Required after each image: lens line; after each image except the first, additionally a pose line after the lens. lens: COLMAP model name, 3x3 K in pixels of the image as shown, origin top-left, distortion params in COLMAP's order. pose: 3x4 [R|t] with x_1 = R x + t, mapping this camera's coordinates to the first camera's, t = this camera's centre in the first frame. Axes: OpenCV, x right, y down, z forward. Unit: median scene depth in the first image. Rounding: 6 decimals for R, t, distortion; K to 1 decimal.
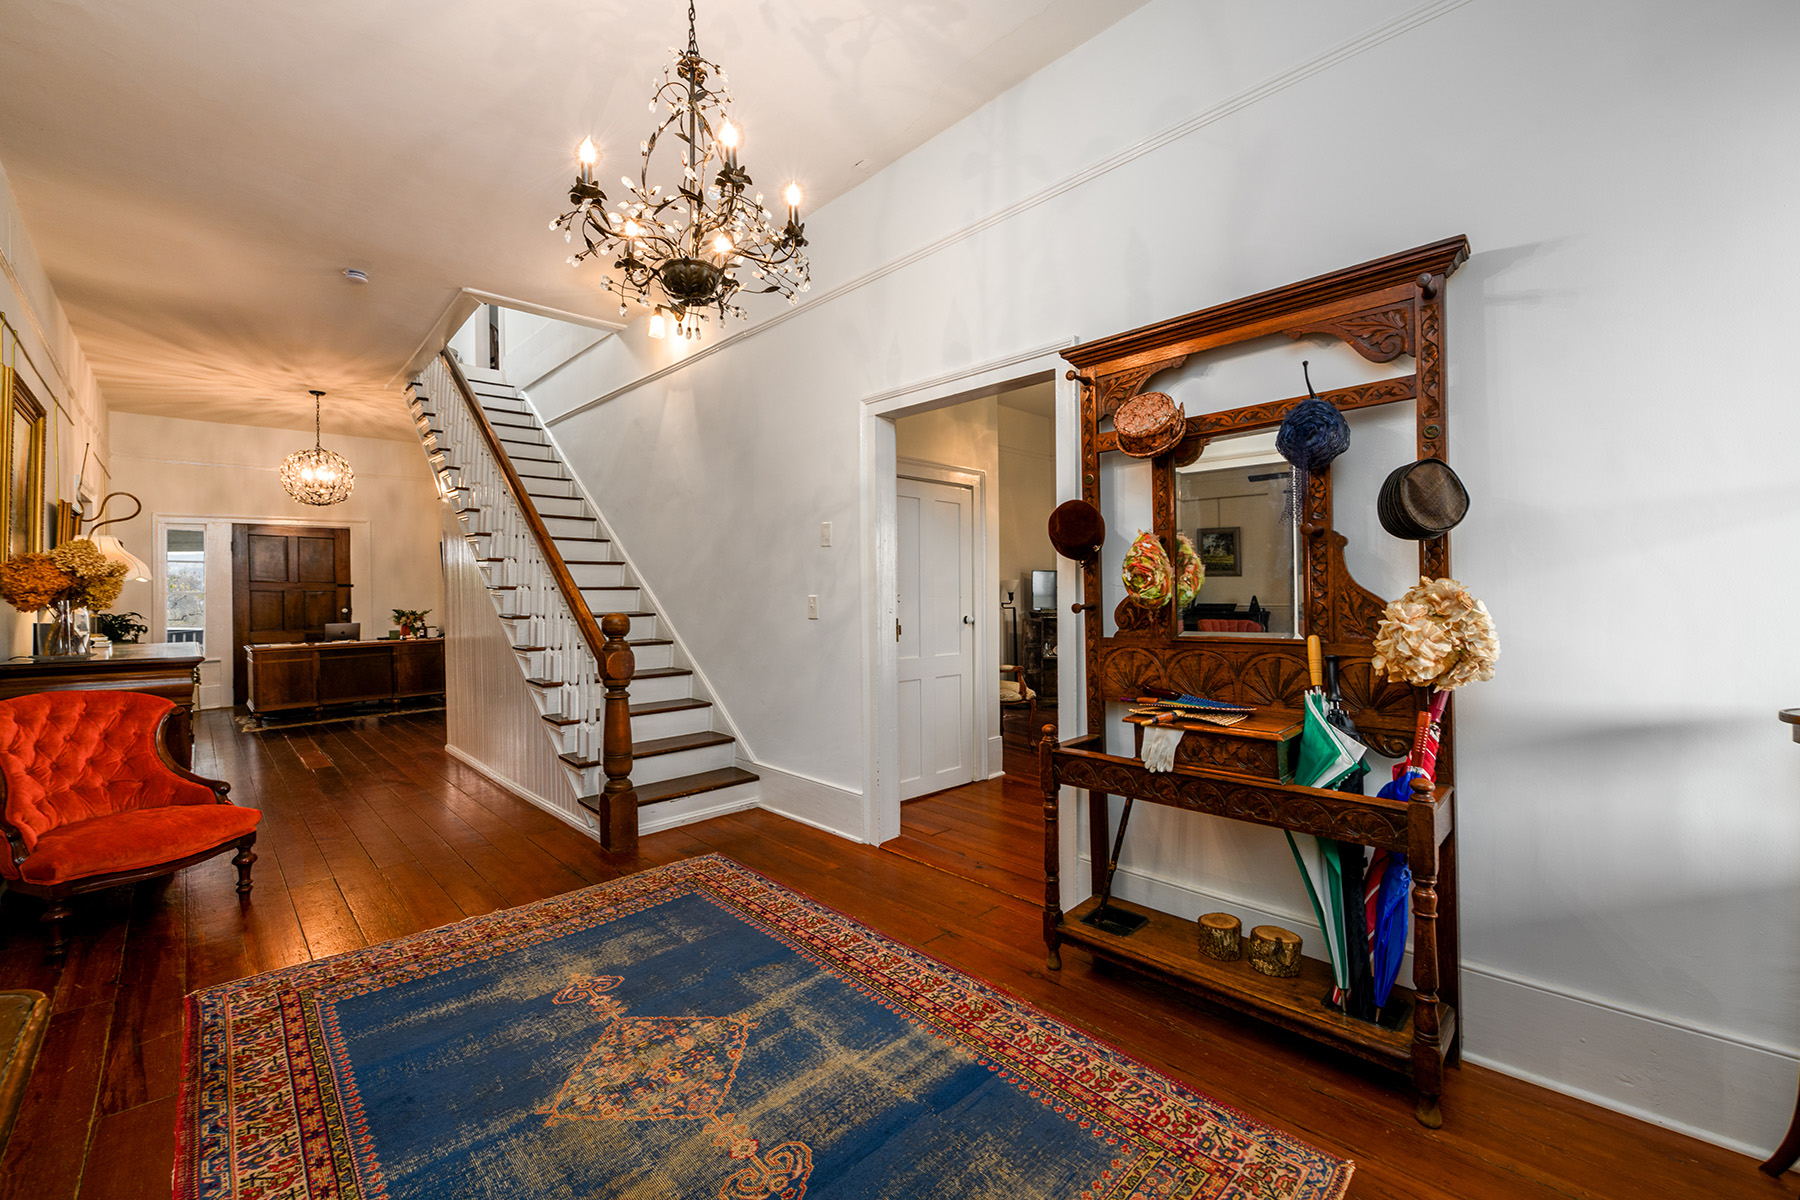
lens RADIAL K [[719.2, 0, 909.2], [0, 719.2, 589.9], [0, 0, 1]] dist [0.001449, -0.001919]
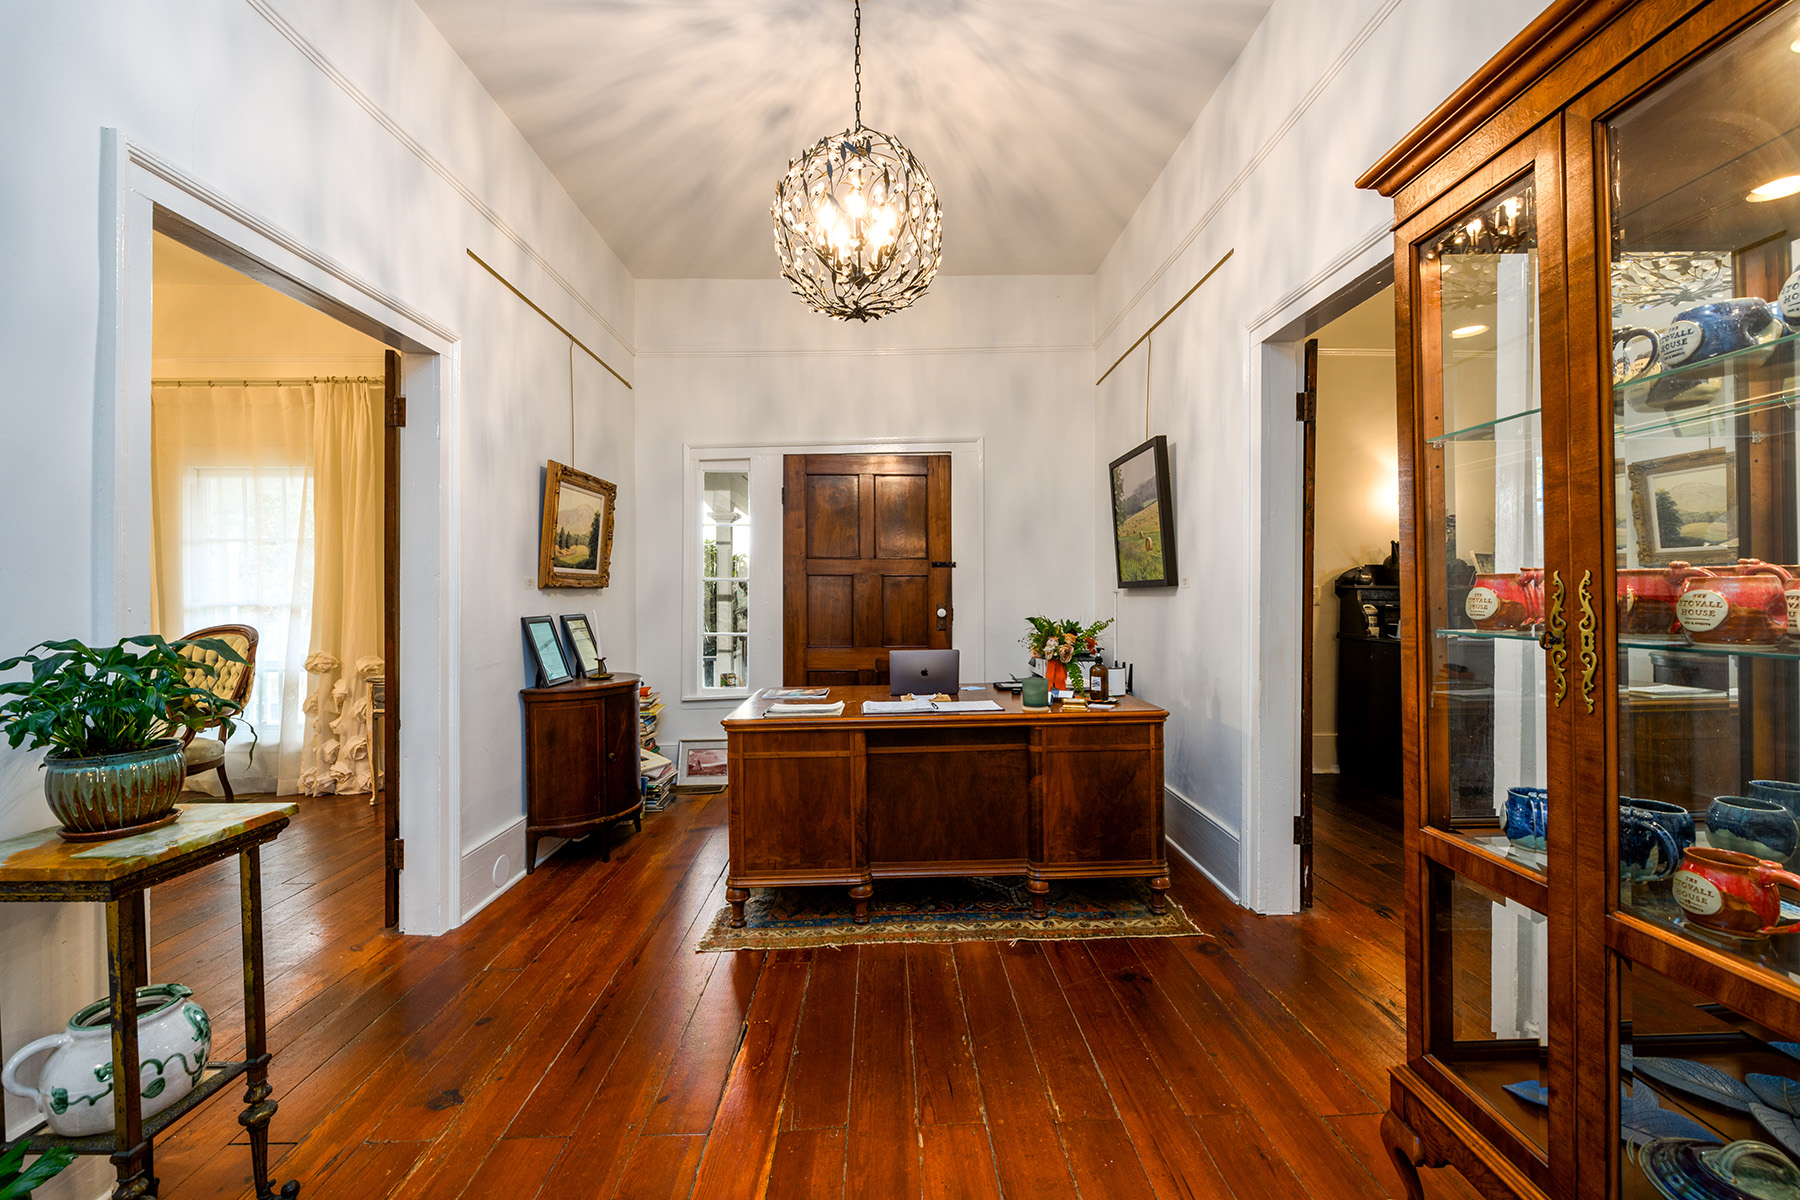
lens RADIAL K [[719.2, 0, 903.1], [0, 719.2, 593.2], [0, 0, 1]] dist [0.001449, -0.001919]
pose [[0.726548, 0.007605, -0.687073, -0.490718], [-0.000133, 0.999940, 0.010927, 0.009920], [0.687116, -0.007847, 0.726506, 0.660090]]
